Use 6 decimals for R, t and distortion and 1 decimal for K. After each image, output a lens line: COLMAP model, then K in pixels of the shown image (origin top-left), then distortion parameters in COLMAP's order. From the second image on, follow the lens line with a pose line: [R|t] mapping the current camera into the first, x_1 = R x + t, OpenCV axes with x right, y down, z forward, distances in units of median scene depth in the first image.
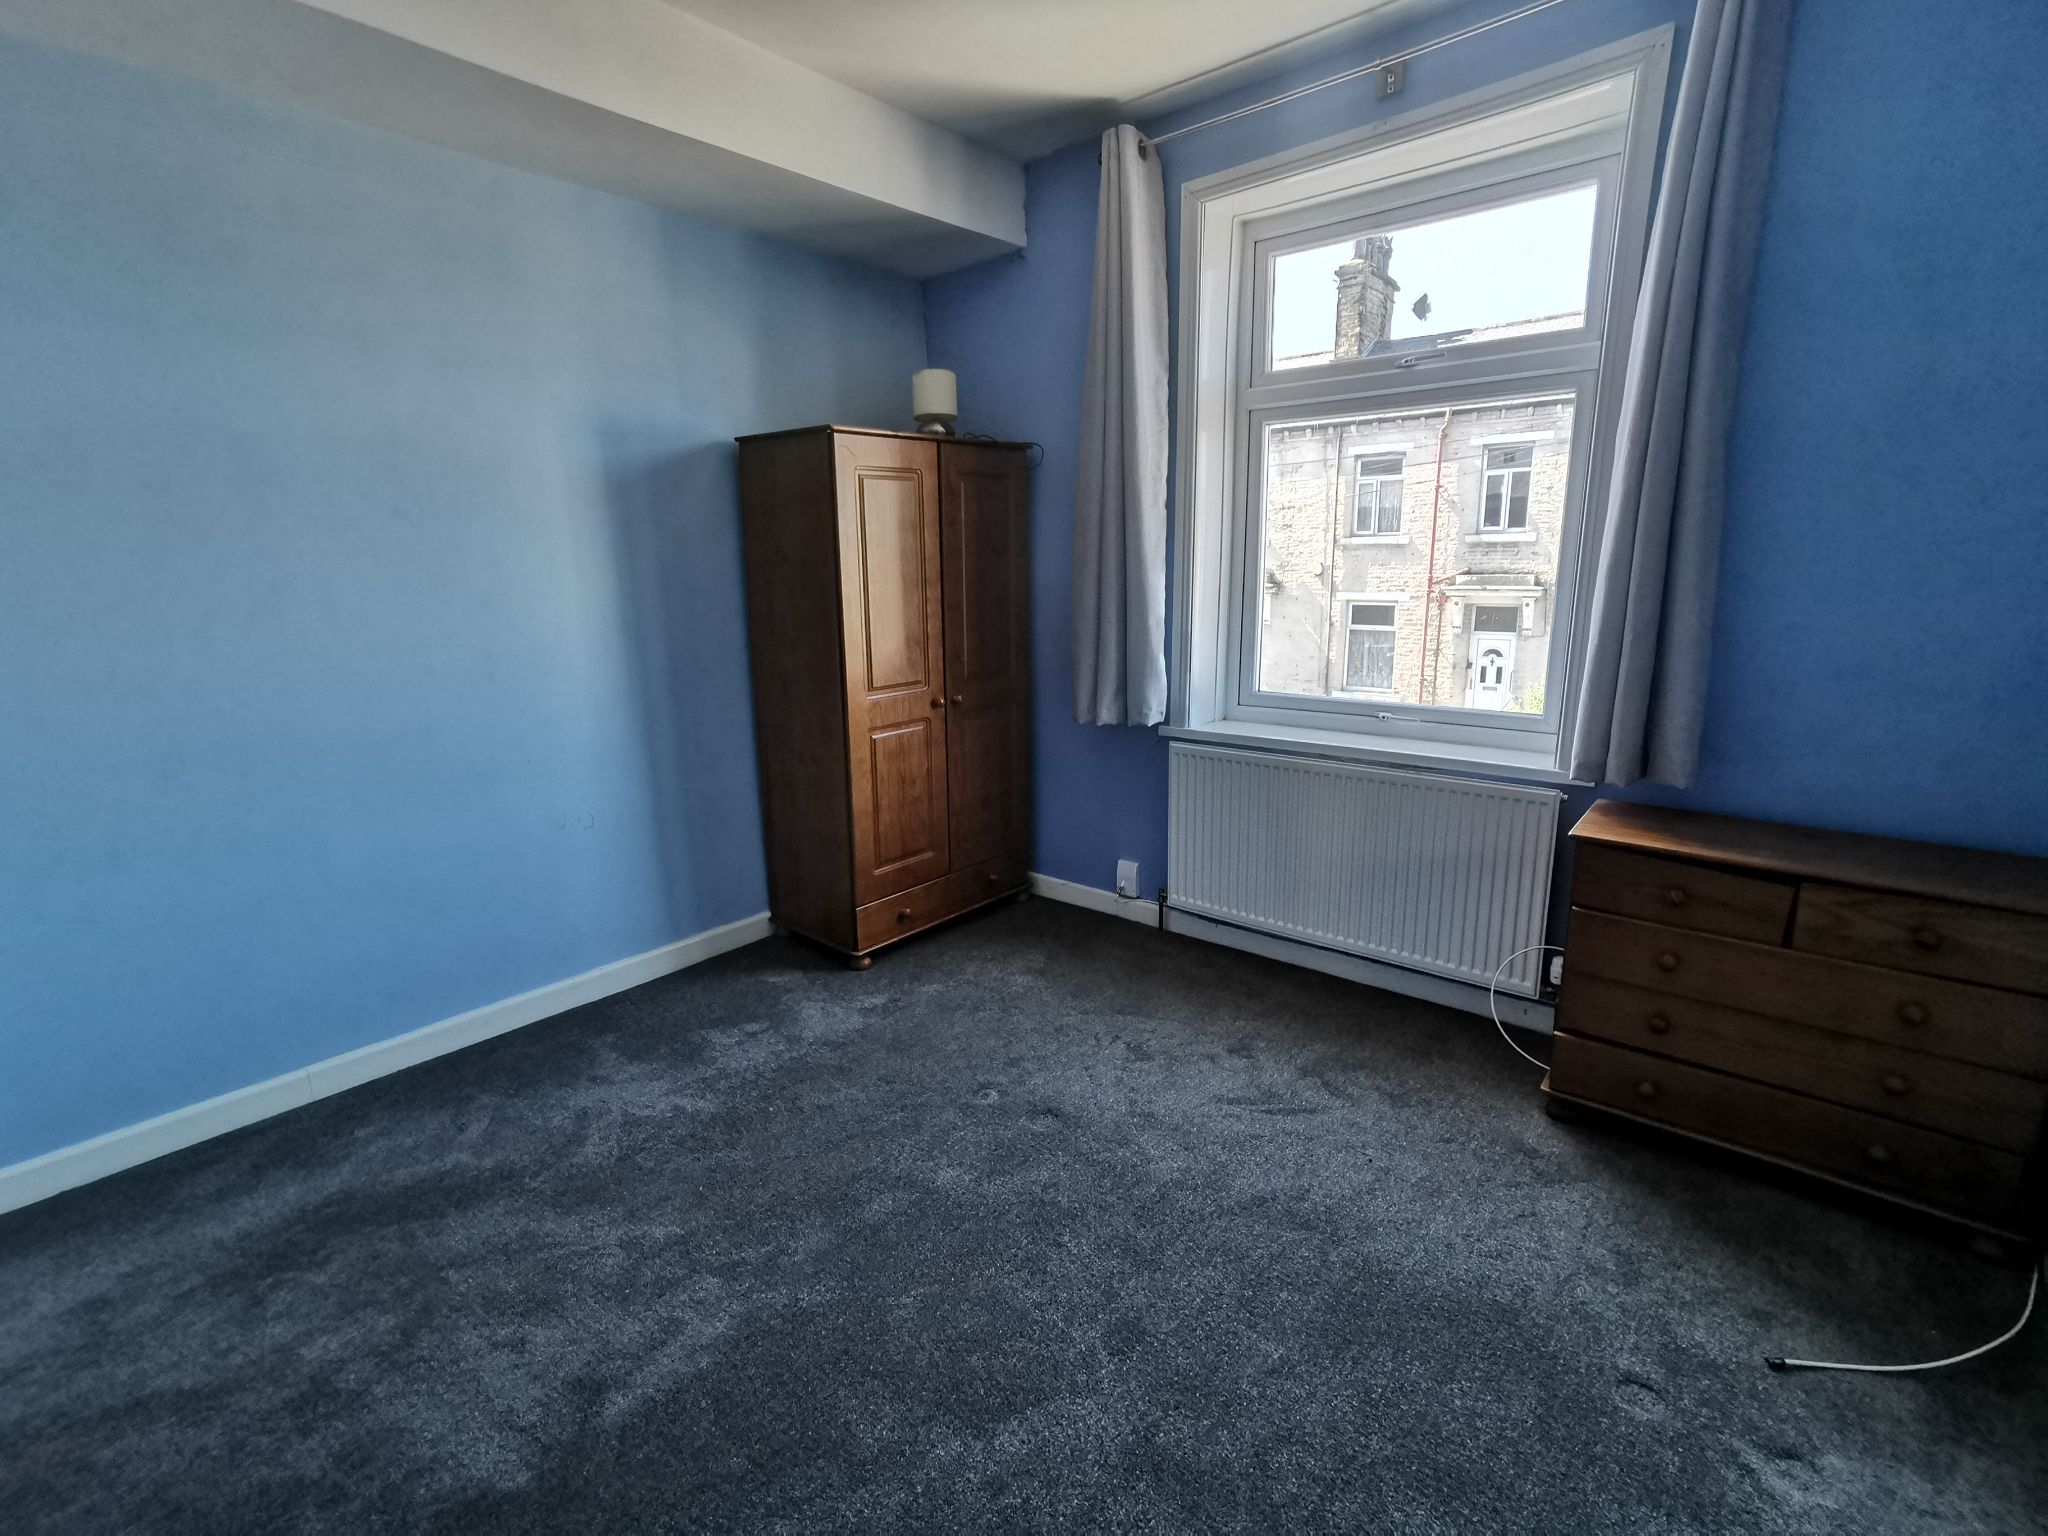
lens RADIAL K [[962.0, 0, 1024.0], [0, 962.0, 768.0], [0, 0, 1]] dist [-0.000519, -0.000117]
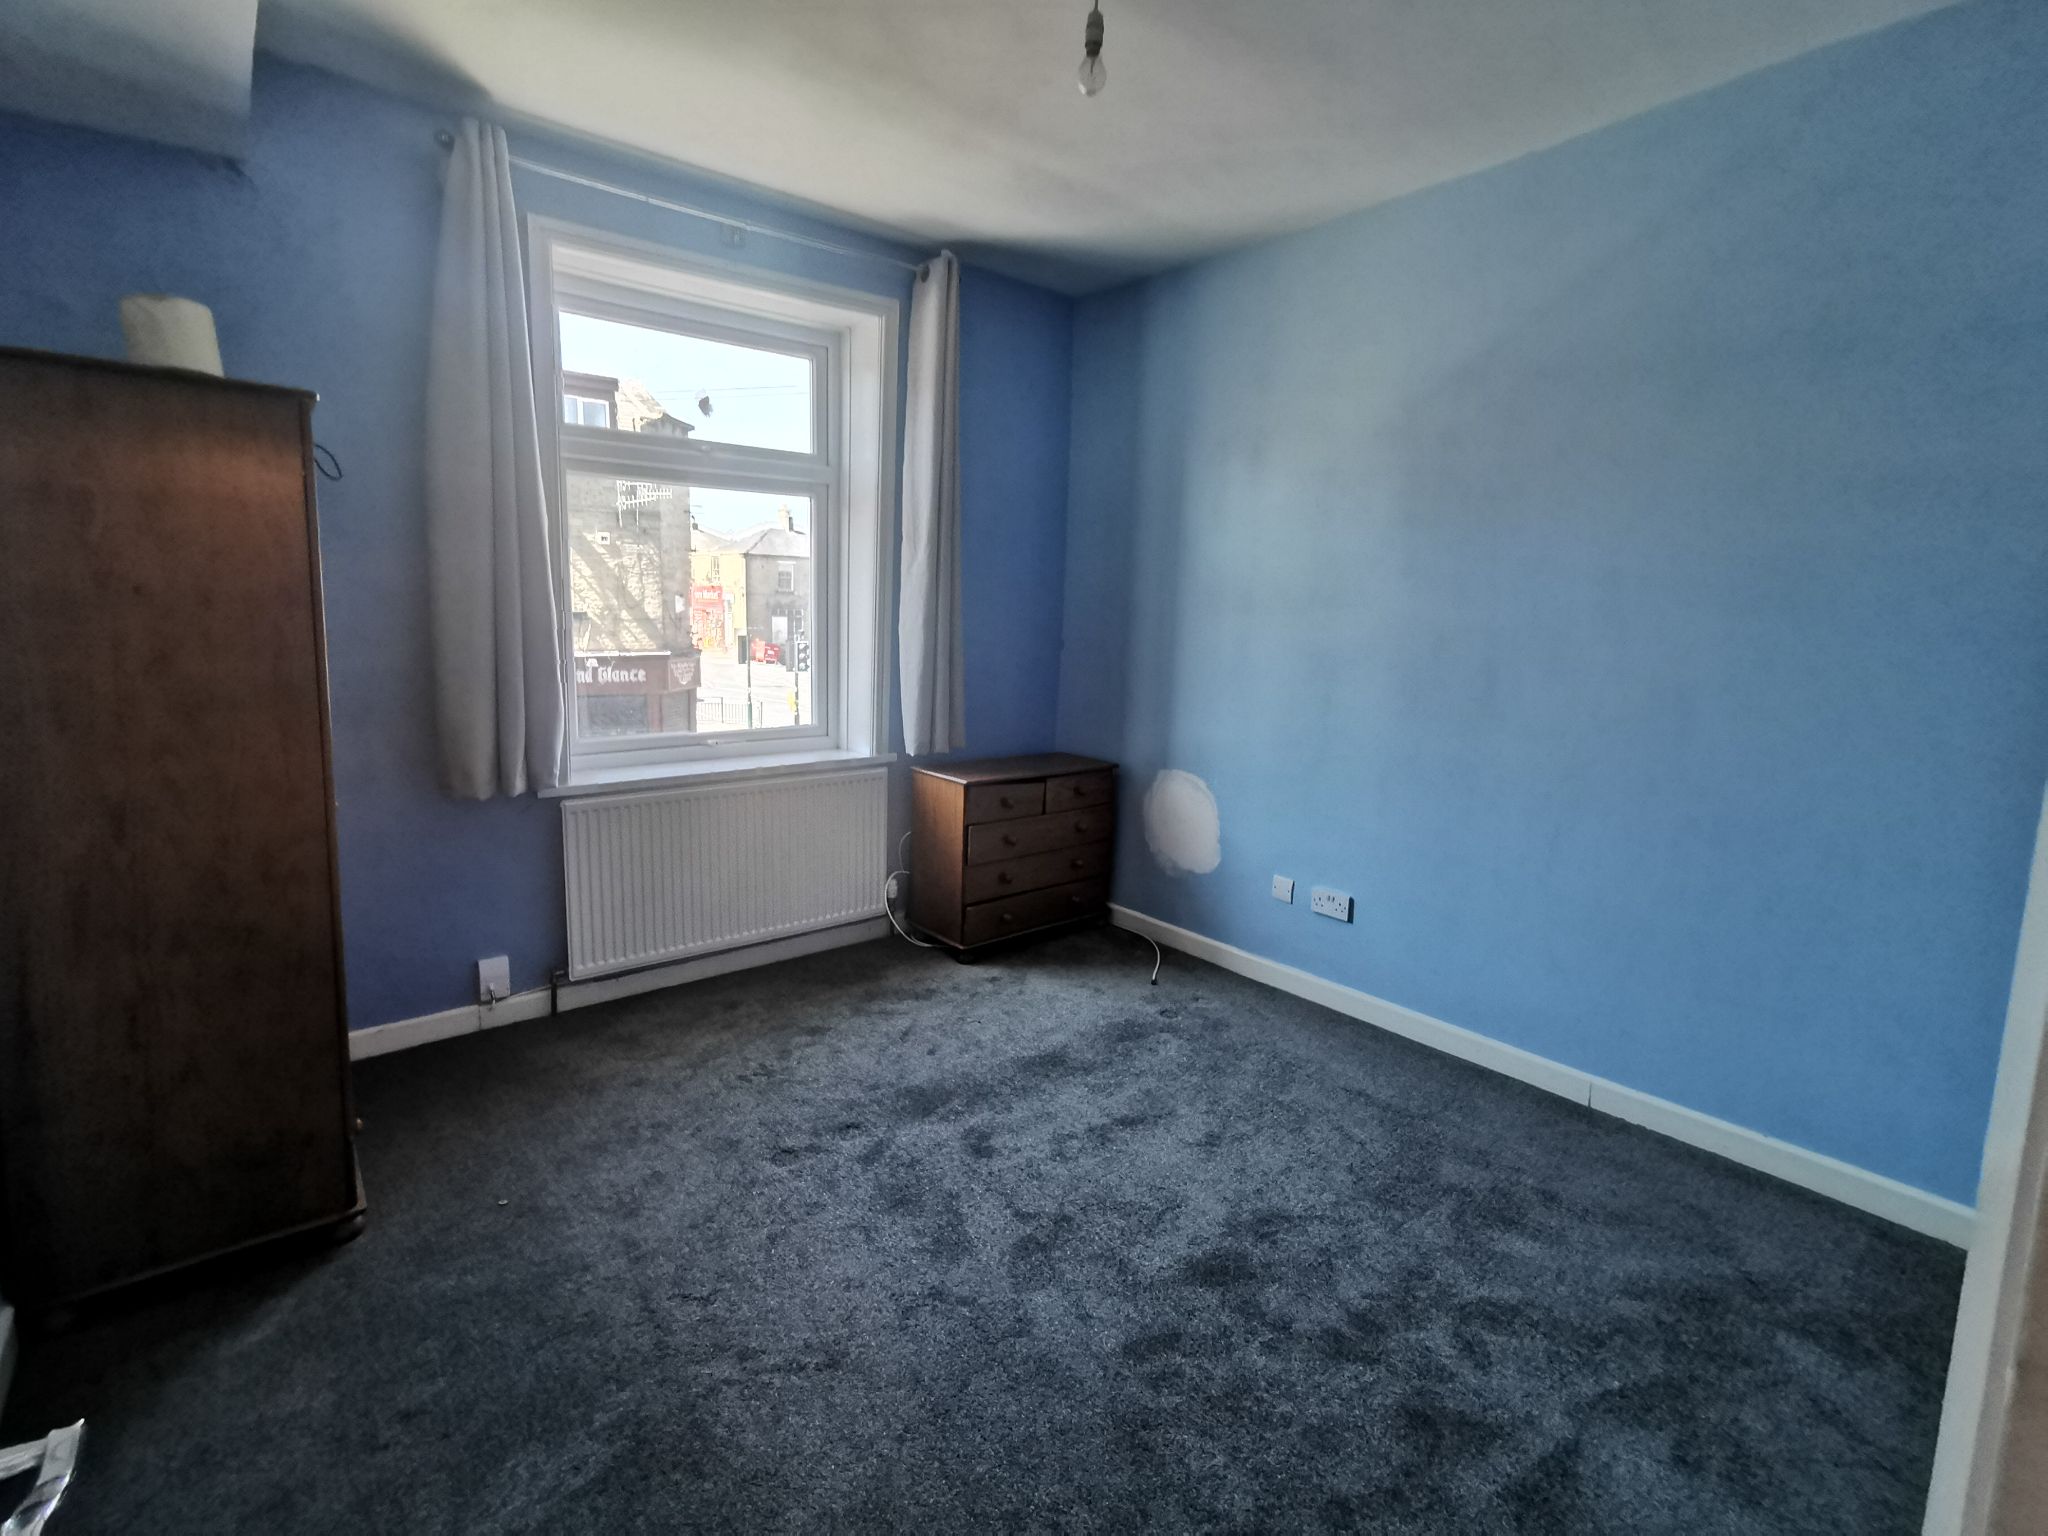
lens RADIAL K [[962.0, 0, 1024.0], [0, 962.0, 768.0], [0, 0, 1]] dist [-0.000519, -0.000117]
pose [[0.170697, -0.150681, 0.973734, -0.769273], [0.184458, 0.975653, 0.118643, -0.101334], [-0.967904, 0.159361, 0.194335, 0.451707]]
